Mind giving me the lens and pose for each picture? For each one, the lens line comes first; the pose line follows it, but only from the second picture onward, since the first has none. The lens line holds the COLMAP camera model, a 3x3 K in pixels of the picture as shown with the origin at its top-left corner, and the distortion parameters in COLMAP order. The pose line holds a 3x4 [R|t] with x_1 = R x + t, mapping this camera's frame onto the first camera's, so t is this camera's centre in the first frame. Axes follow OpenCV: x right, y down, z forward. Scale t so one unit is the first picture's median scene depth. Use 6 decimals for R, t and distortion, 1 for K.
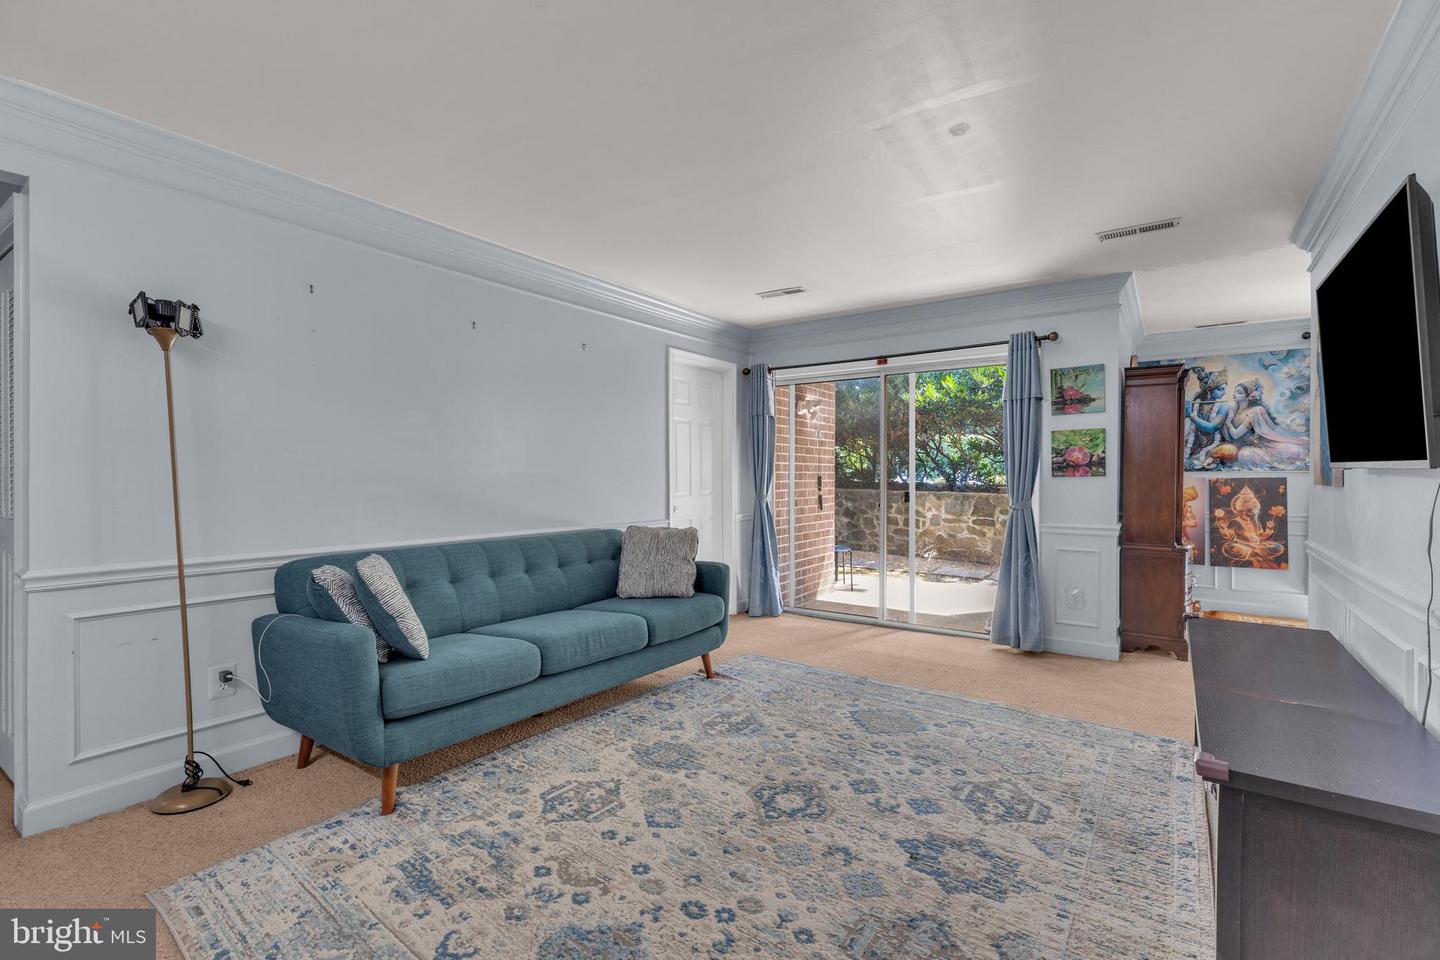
lens RADIAL K [[655.3, 0, 709.9], [0, 655.3, 476.7], [0, 0, 1]] dist [0.002380, 0.000277]
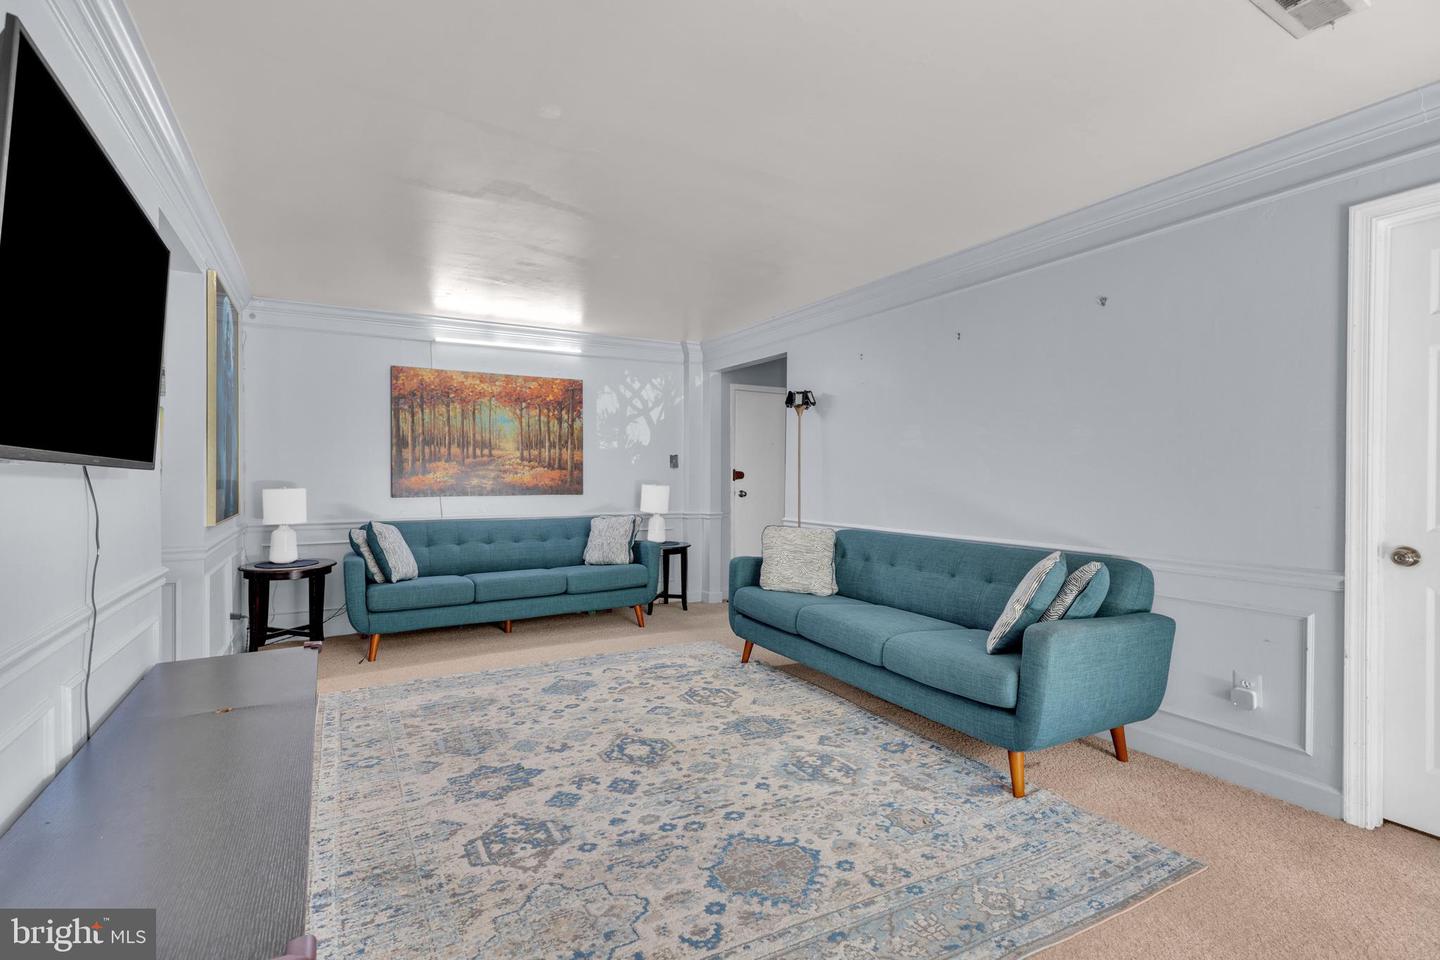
lens RADIAL K [[655.3, 0, 709.9], [0, 655.3, 476.7], [0, 0, 1]] dist [0.002380, 0.000277]
pose [[-0.414060, 0.000019, -0.910250, 1.117755], [-0.007185, 0.999969, 0.003290, -0.007161], [0.910221, 0.007903, -0.414047, 1.561873]]
